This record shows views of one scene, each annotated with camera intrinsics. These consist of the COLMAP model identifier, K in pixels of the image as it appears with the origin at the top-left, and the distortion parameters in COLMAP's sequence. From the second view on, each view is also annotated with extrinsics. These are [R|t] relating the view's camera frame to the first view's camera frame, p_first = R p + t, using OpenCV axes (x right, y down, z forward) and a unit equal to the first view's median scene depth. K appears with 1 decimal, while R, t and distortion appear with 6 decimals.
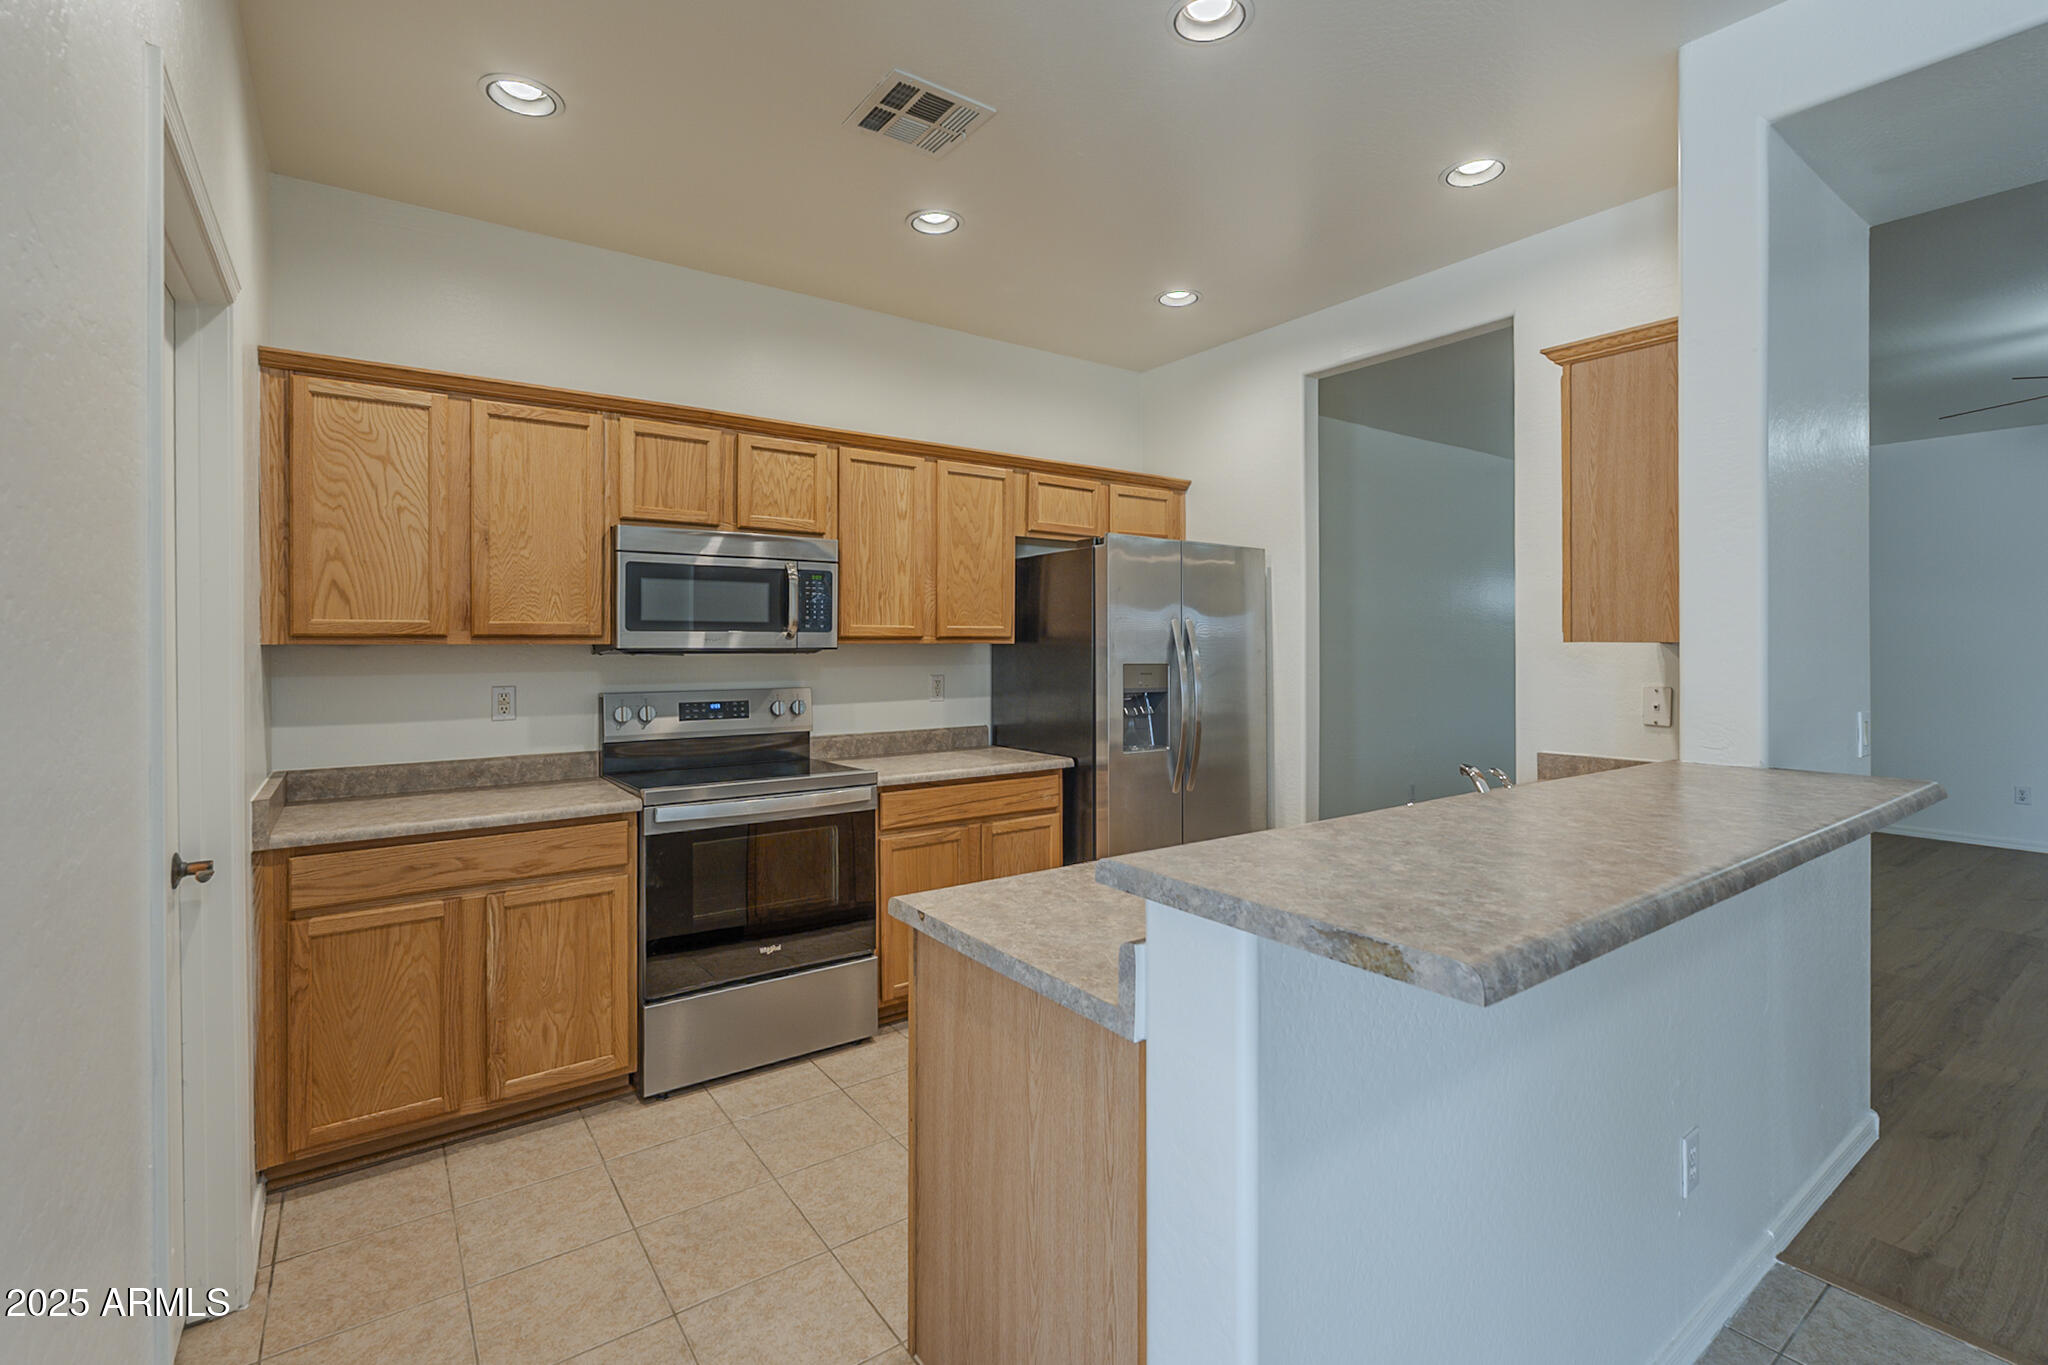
lens RADIAL K [[903.5, 0, 1033.8], [0, 903.5, 641.1], [0, 0, 1]] dist [-0.004567, 0.000099]
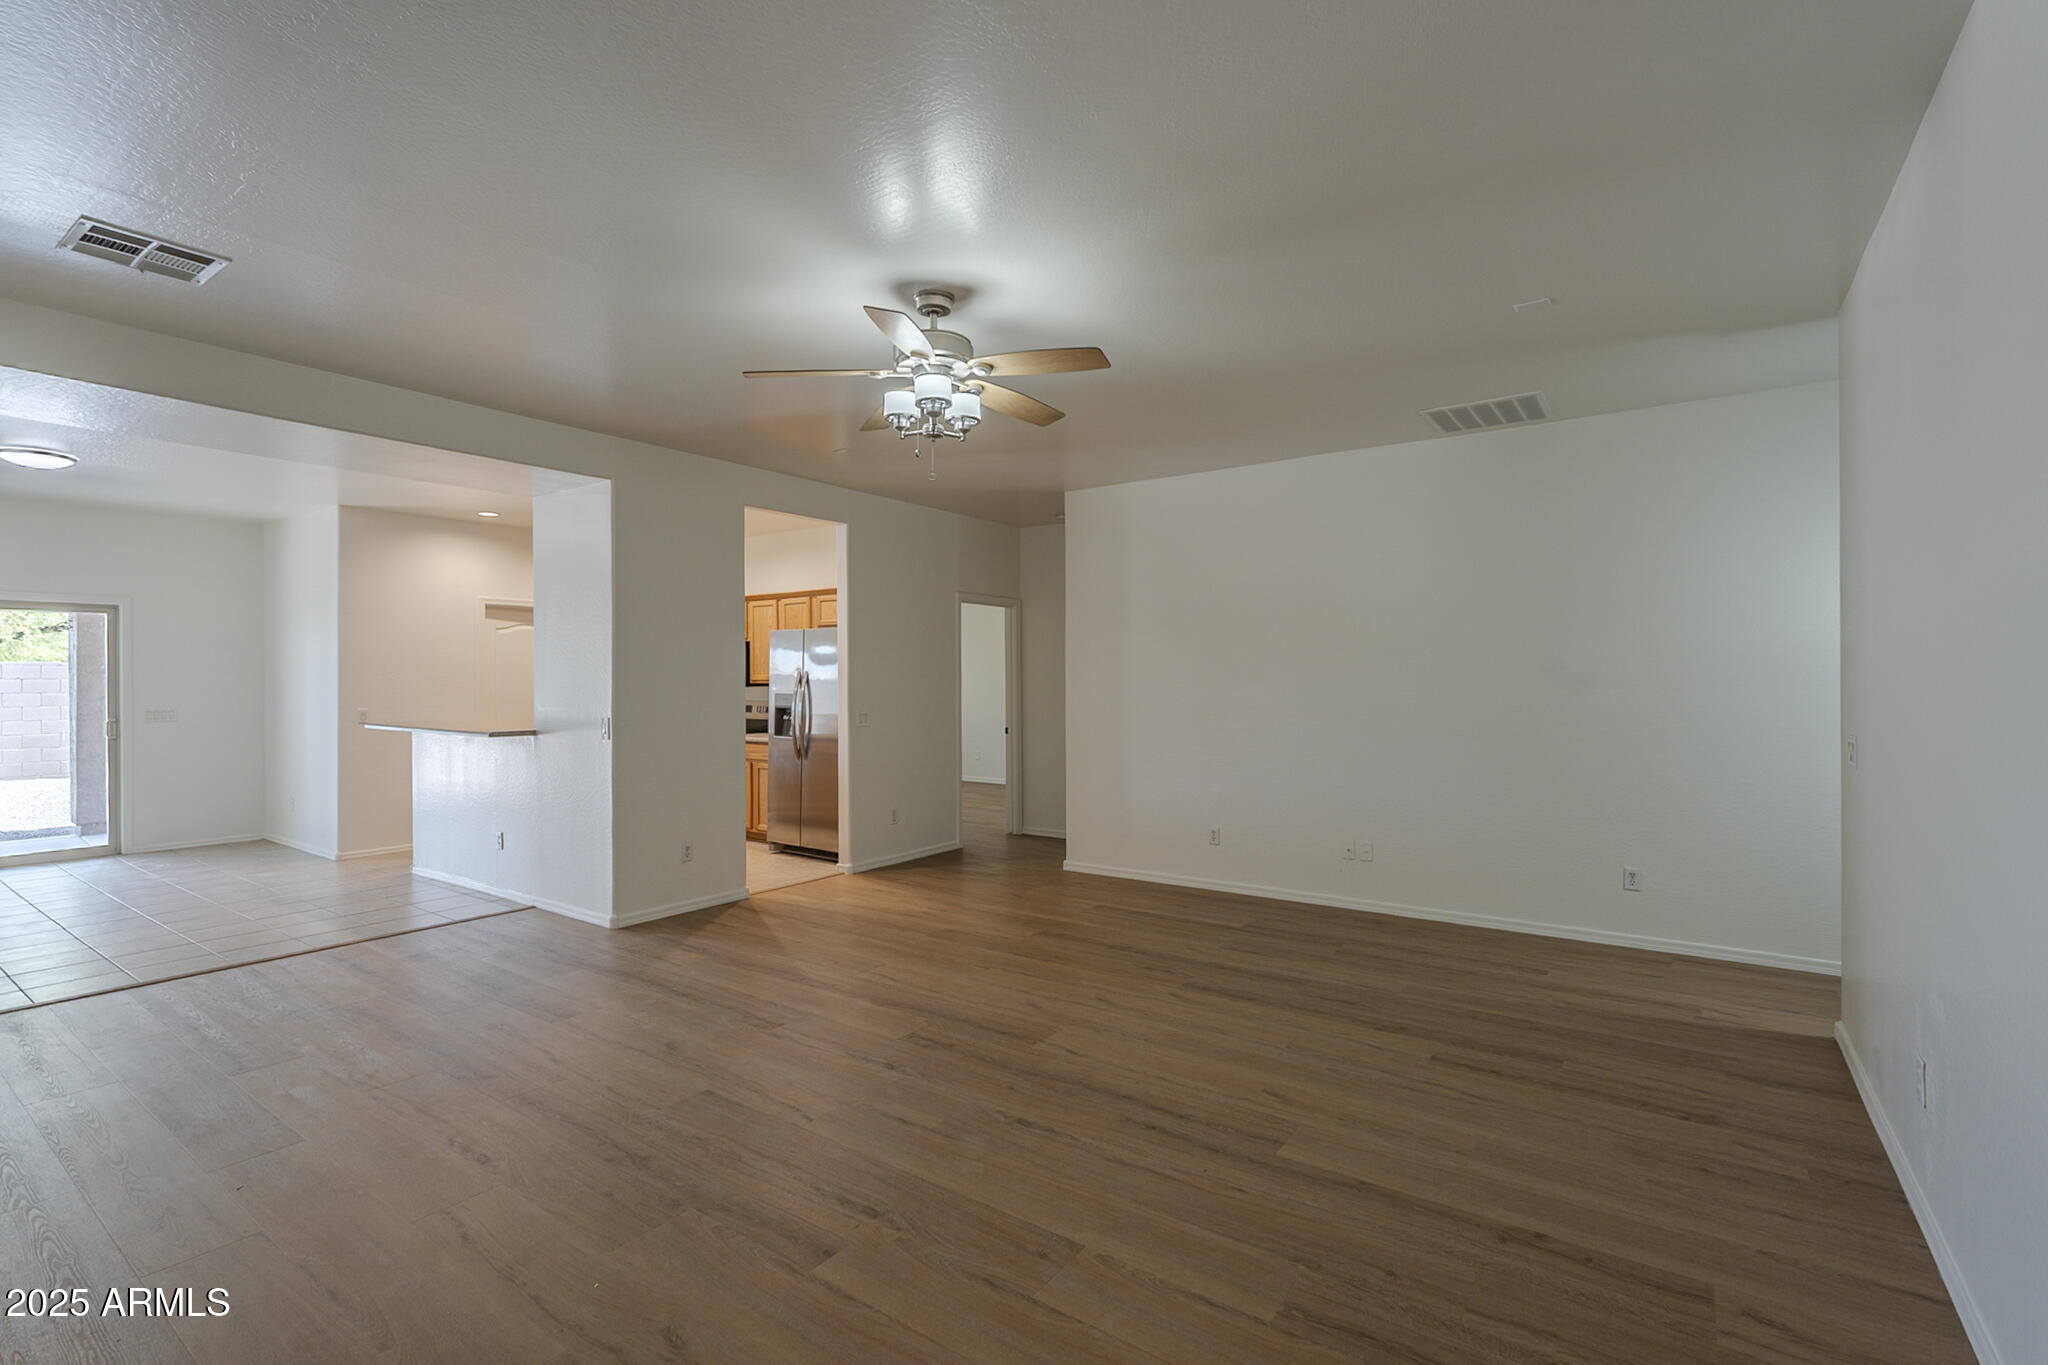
lens RADIAL K [[903.5, 0, 1041.0], [0, 903.5, 670.6], [0, 0, 1]] dist [-0.004567, 0.000099]
pose [[0.330150, 0.001057, -0.943928, 2.267590], [0.003611, 0.999991, 0.002383, -0.030793], [0.943922, -0.004195, 0.330143, 0.898650]]
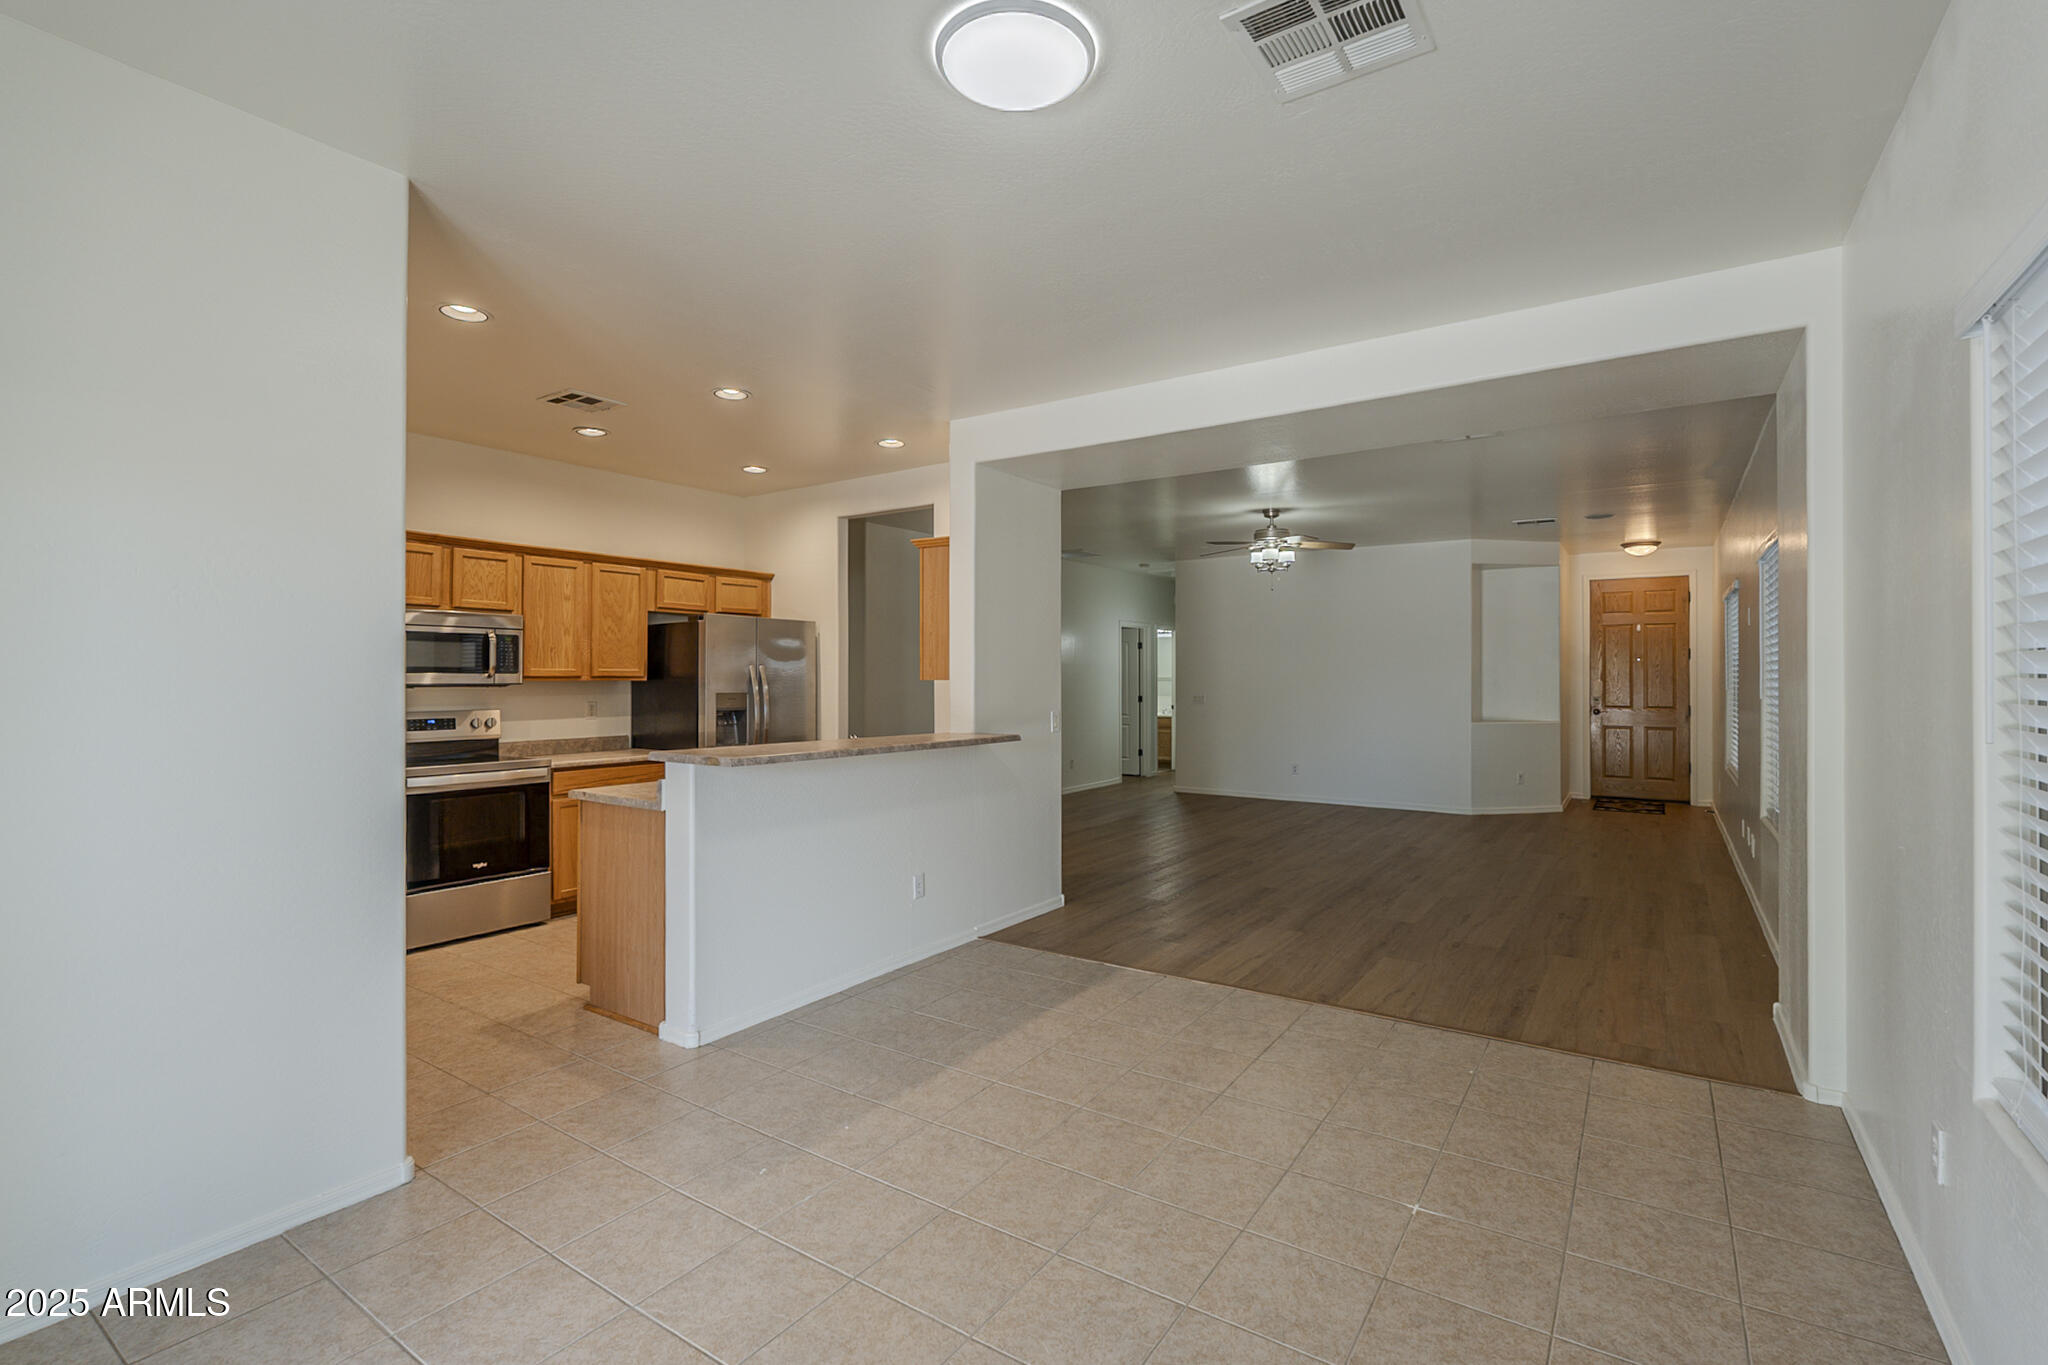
lens RADIAL K [[903.5, 0, 1028.6], [0, 903.5, 669.5], [0, 0, 1]] dist [-0.004567, 0.000099]
pose [[0.941149, 0.004182, 0.337967, 0.079580], [-0.001571, 0.999967, -0.007998, -0.005413], [-0.337989, 0.006996, 0.941124, -0.752067]]
